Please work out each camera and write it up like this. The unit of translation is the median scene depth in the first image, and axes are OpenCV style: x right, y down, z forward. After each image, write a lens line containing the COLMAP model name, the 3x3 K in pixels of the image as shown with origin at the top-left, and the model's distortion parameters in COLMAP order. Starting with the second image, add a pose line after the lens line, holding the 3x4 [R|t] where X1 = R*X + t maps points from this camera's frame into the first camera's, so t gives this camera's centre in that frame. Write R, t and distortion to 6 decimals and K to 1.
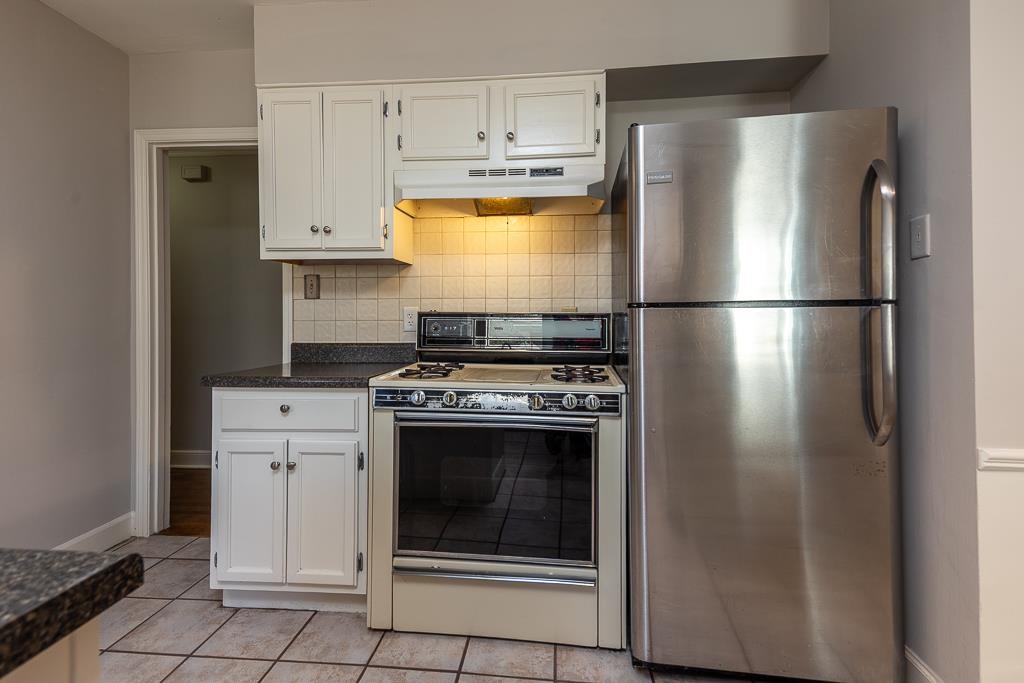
lens RADIAL K [[500.2, 0, 509.8], [0, 500.2, 310.4], [0, 0, 1]] dist [0.051493, -0.019404]
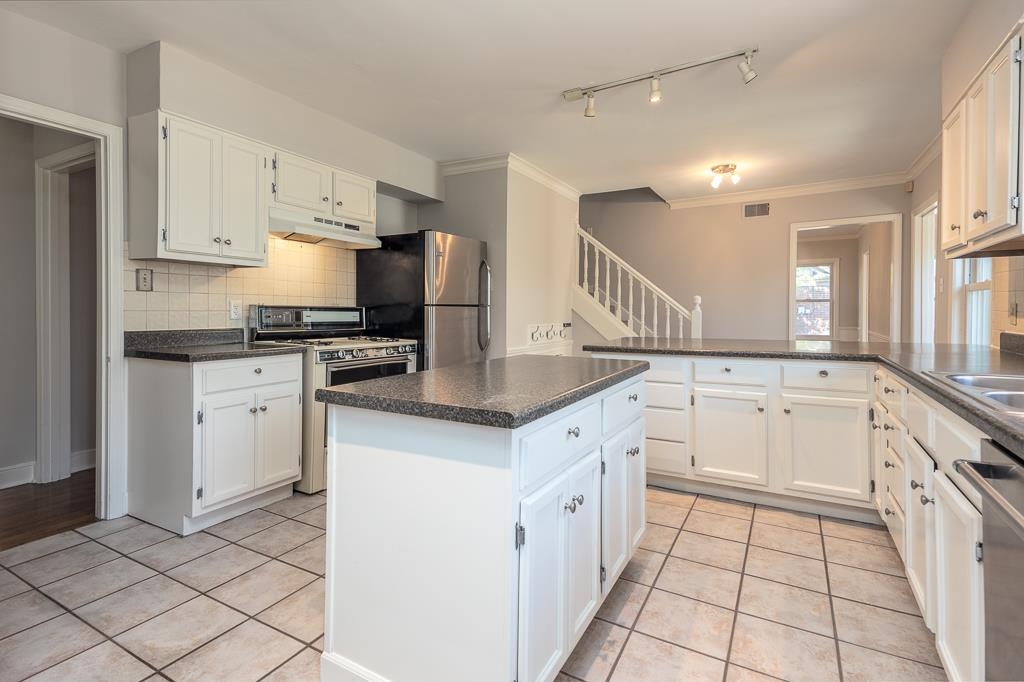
lens RADIAL K [[500.2, 0, 500.9], [0, 500.2, 317.1], [0, 0, 1]] dist [0.051493, -0.019404]
pose [[0.408119, -0.005387, 0.912913, -1.306050], [-0.017666, 0.999749, 0.013797, 0.005906], [-0.912758, -0.021759, 0.407922, -0.200341]]
